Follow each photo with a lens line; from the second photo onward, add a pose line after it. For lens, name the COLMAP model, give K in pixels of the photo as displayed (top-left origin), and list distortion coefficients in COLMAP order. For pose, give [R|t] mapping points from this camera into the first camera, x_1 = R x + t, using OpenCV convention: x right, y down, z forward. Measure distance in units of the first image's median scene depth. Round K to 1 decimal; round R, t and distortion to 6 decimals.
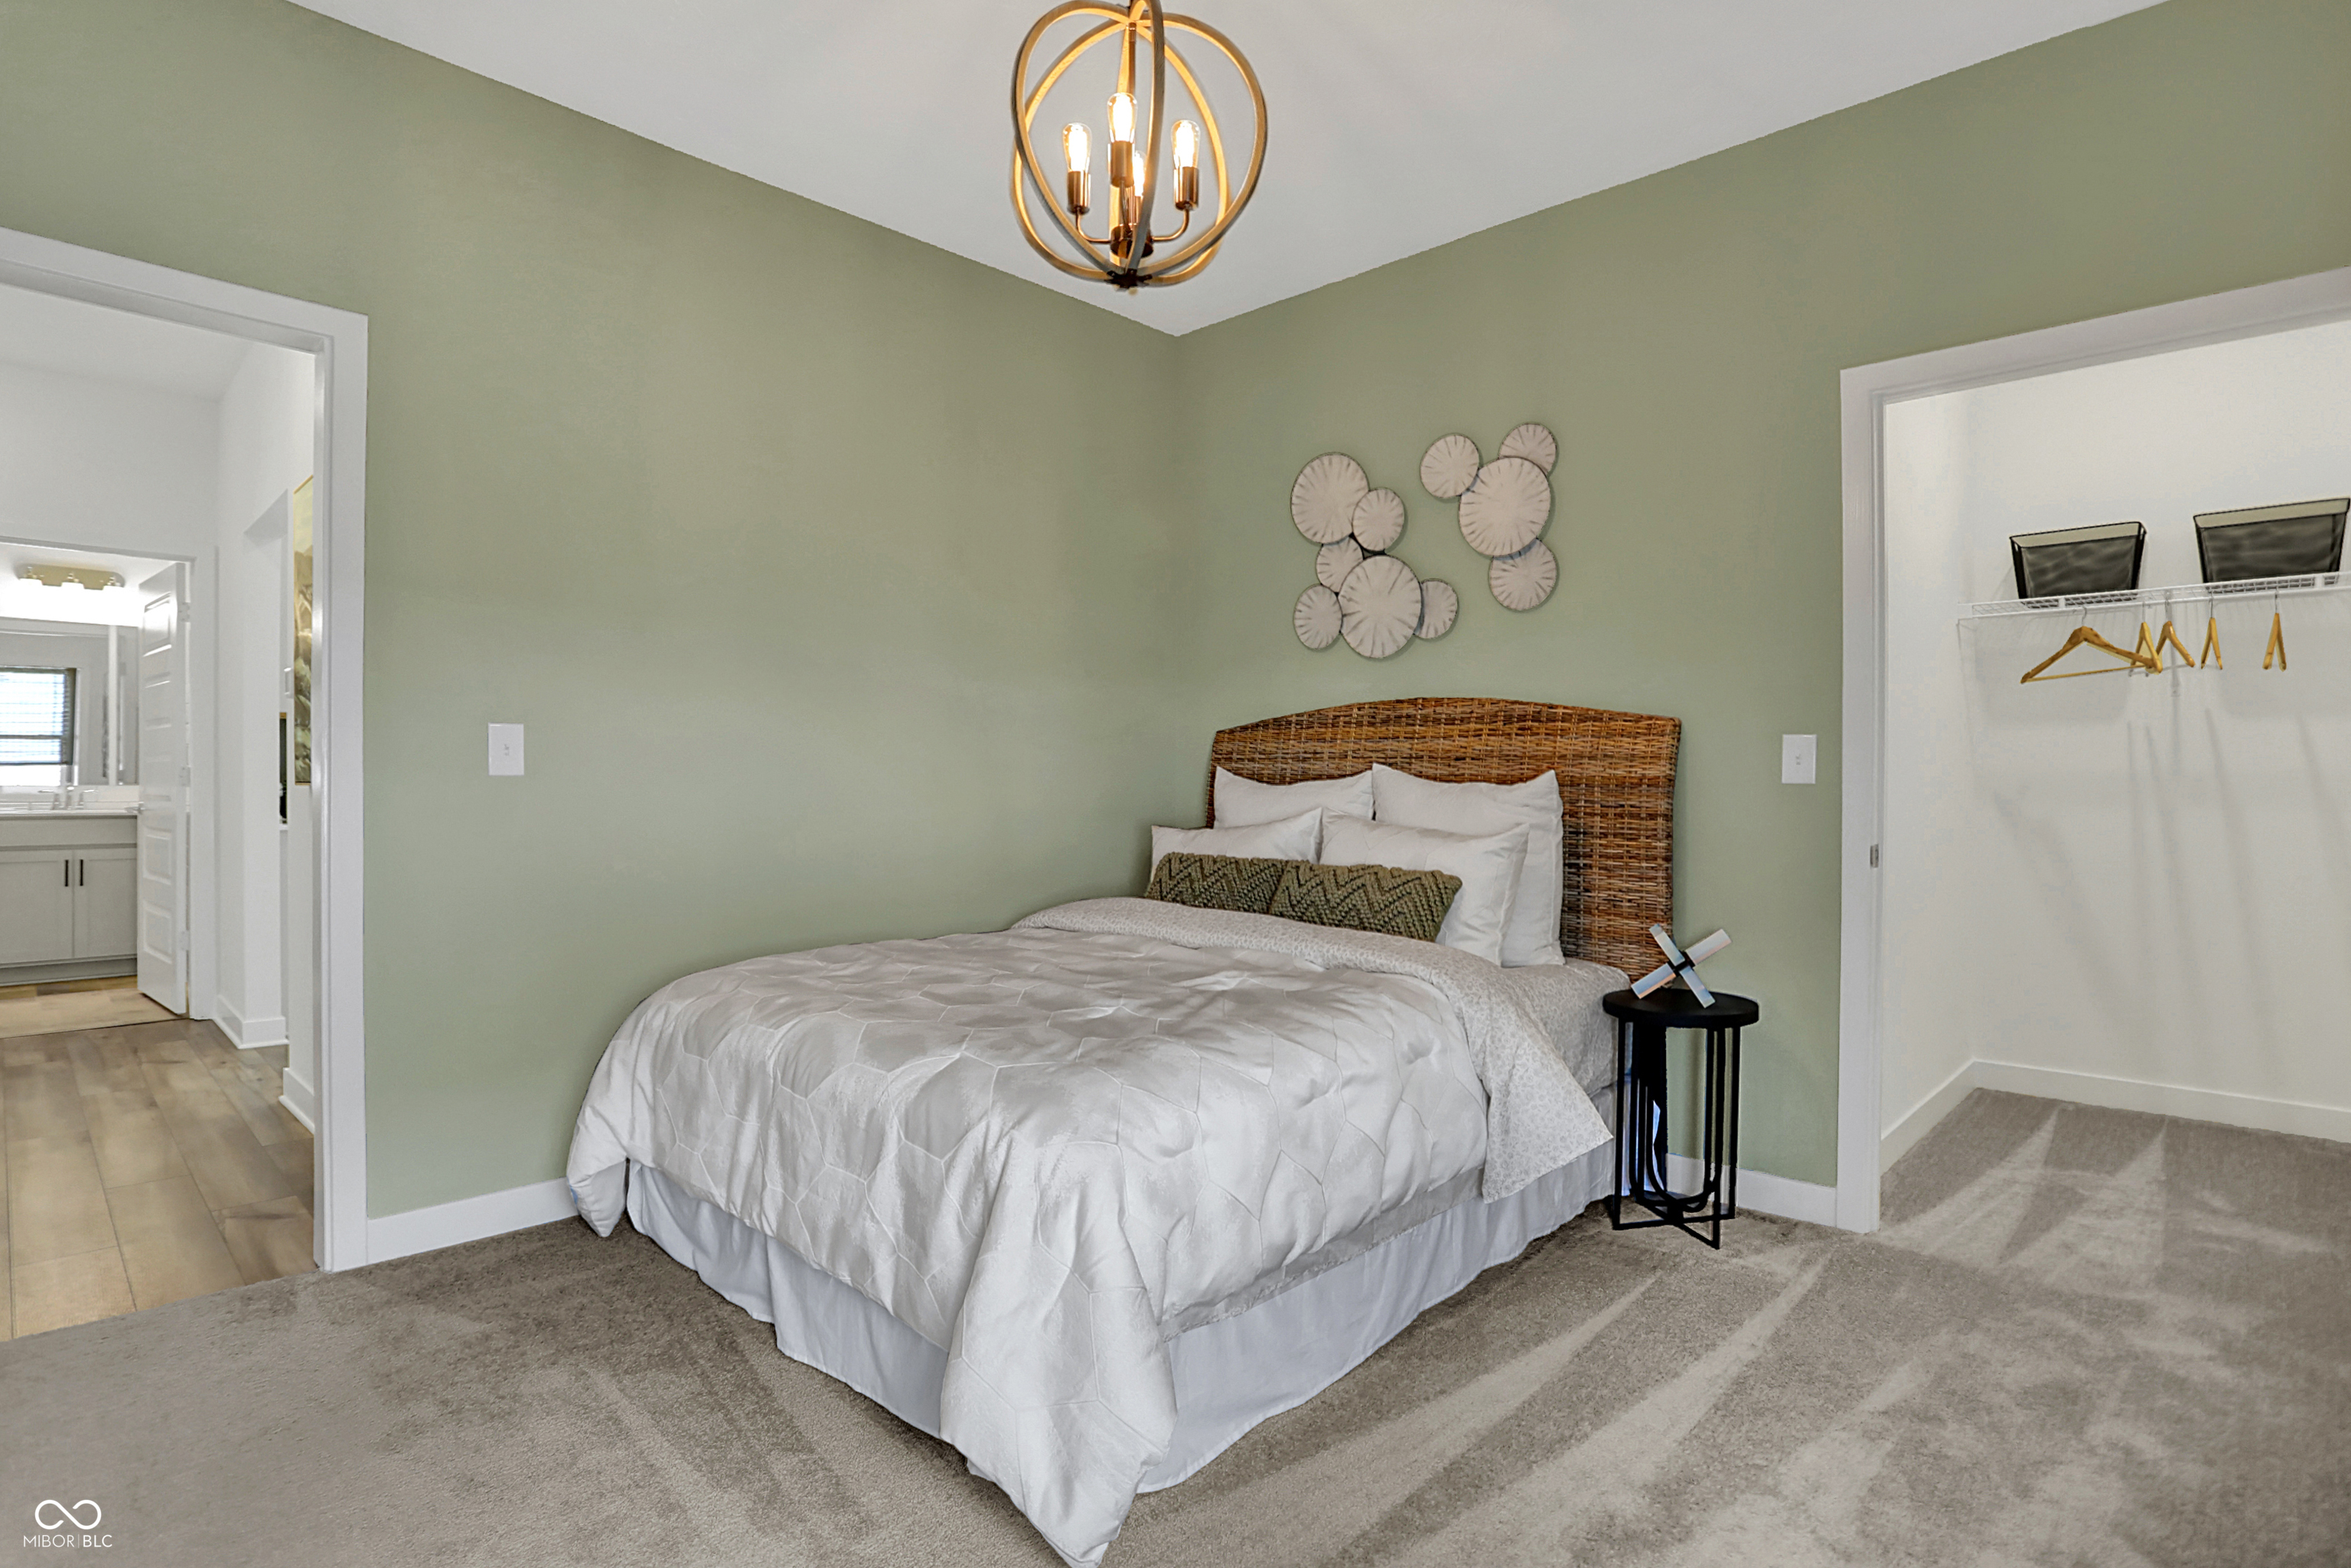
lens RADIAL K [[1192.3, 0, 1153.2], [0, 1192.3, 788.6], [0, 0, 1]] dist [-0.064378, 0.020539]
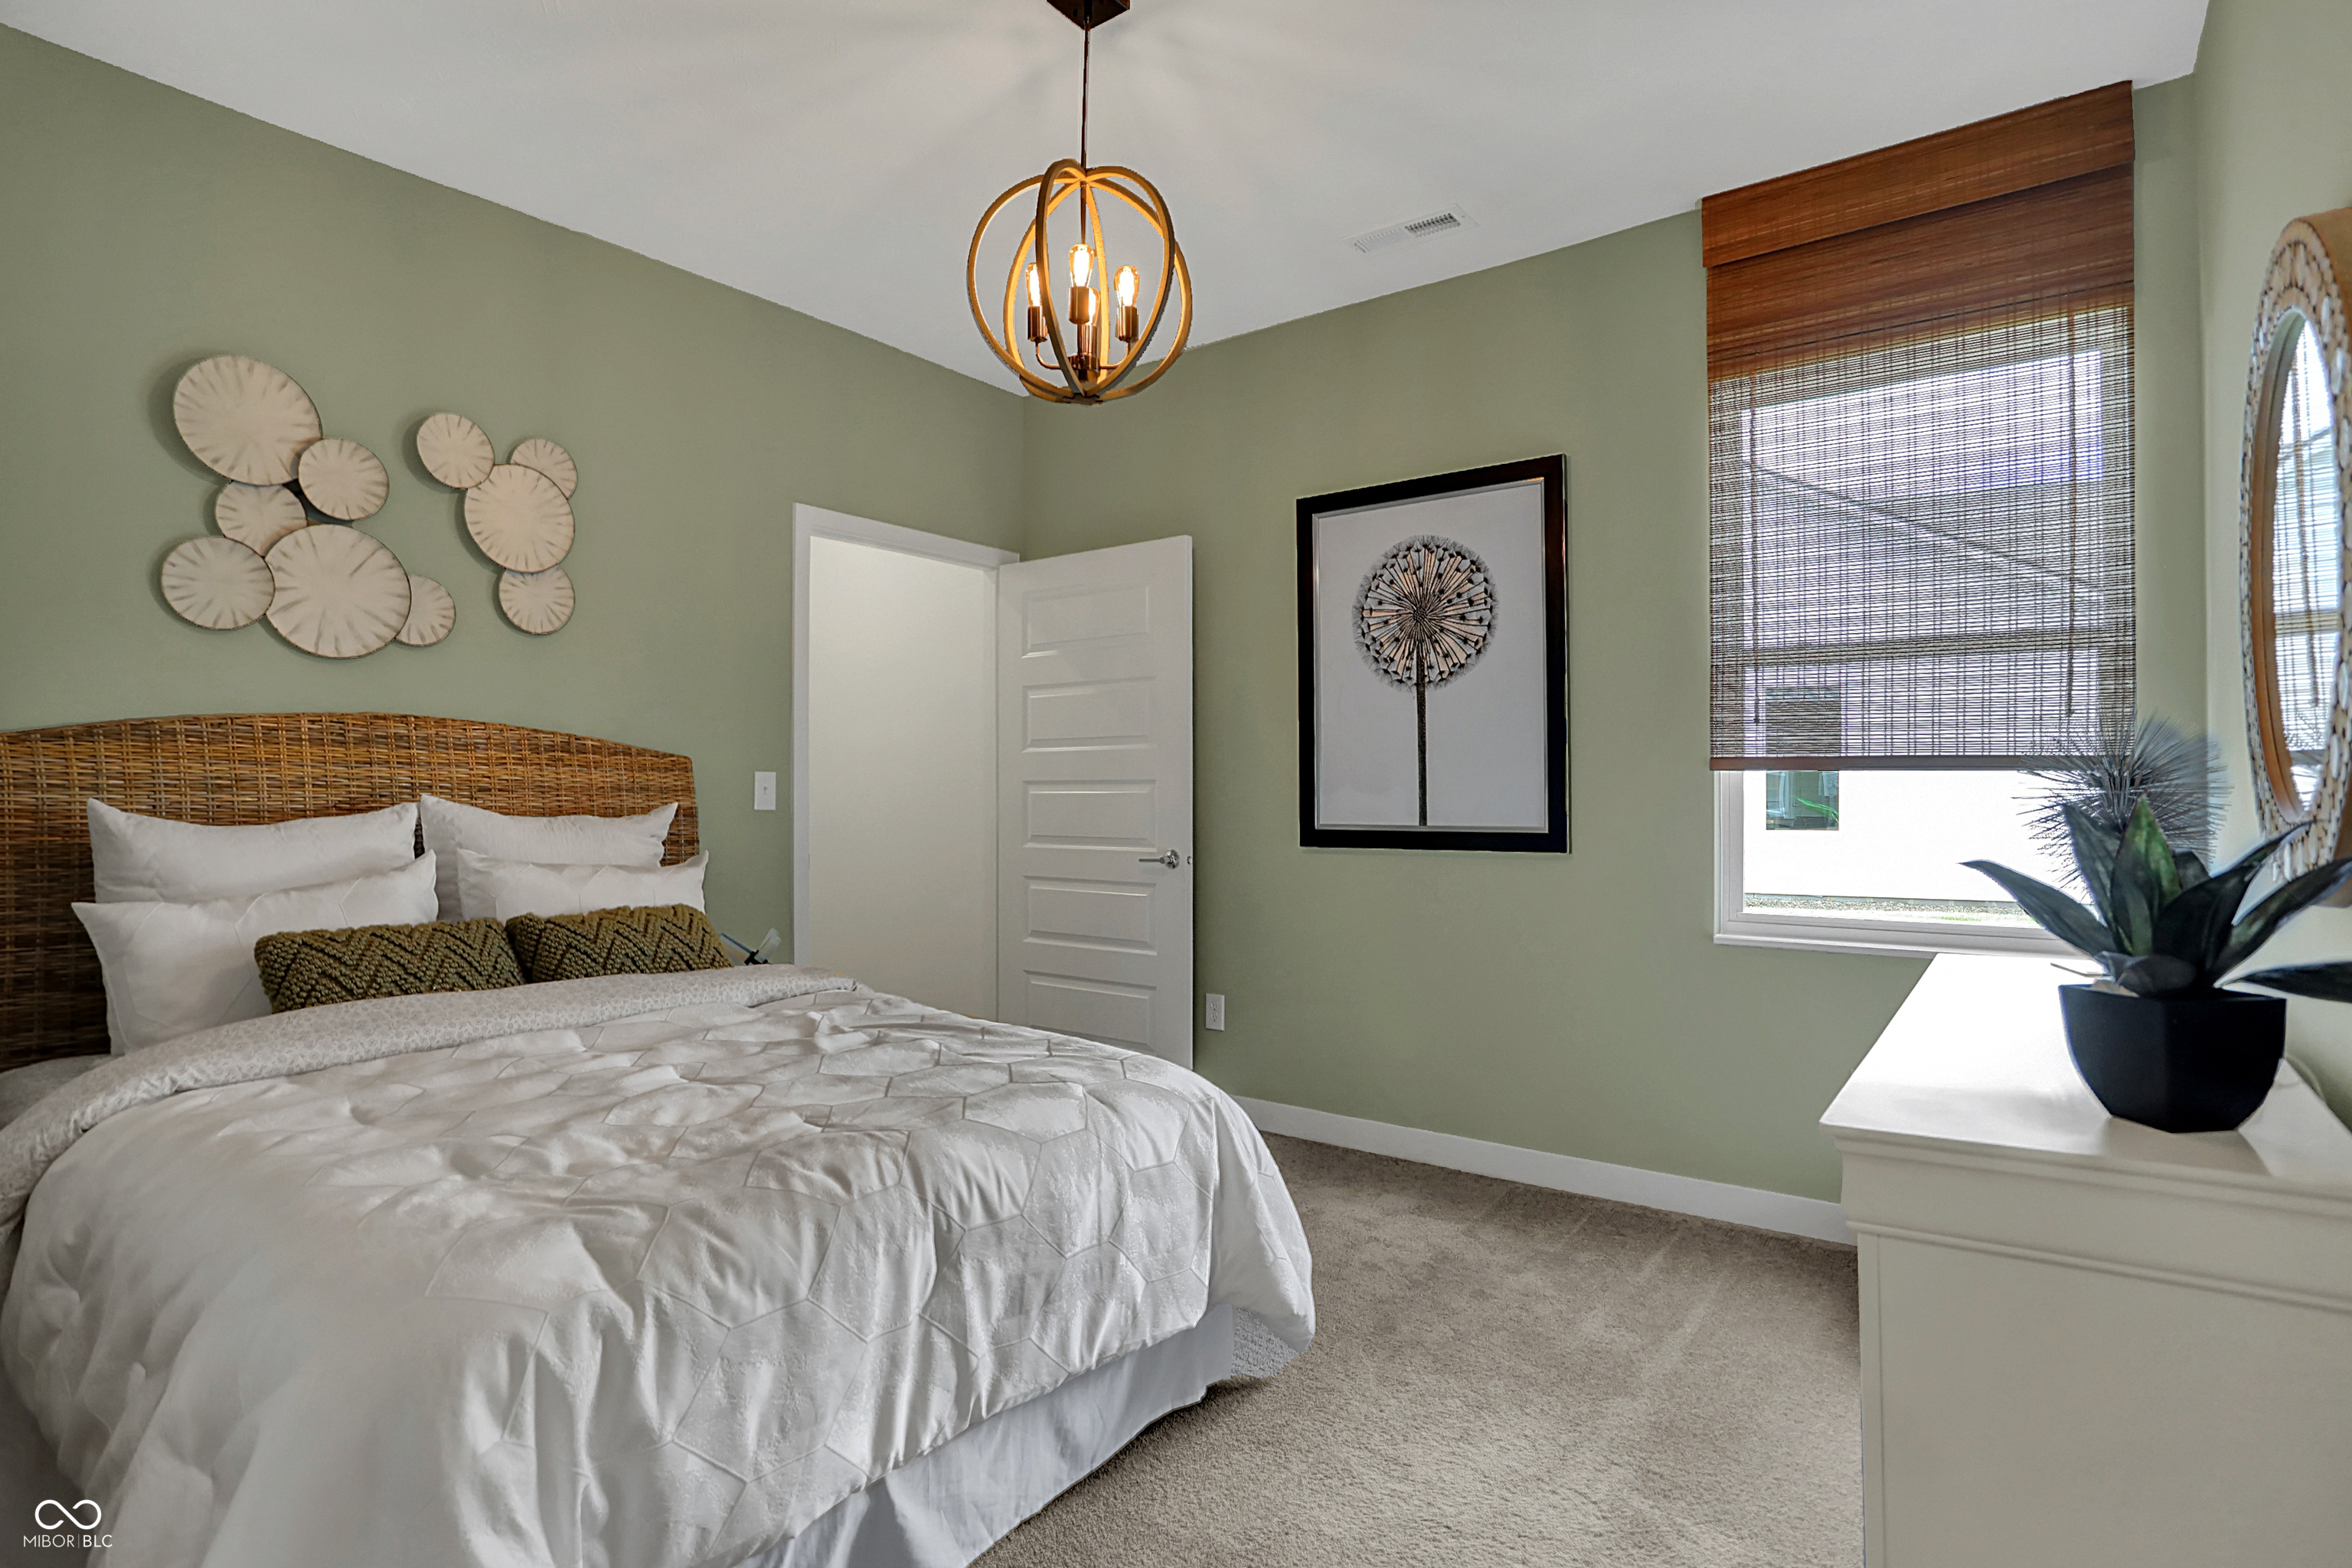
lens RADIAL K [[1192.9, 0, 1153.7], [0, 1192.9, 788.6], [0, 0, 1]] dist [-0.064378, 0.020539]
pose [[-0.108310, -0.003133, 0.994112, -0.649049], [0.005478, 0.999978, 0.003748, -0.026075], [-0.994102, 0.005851, -0.108291, 0.587302]]
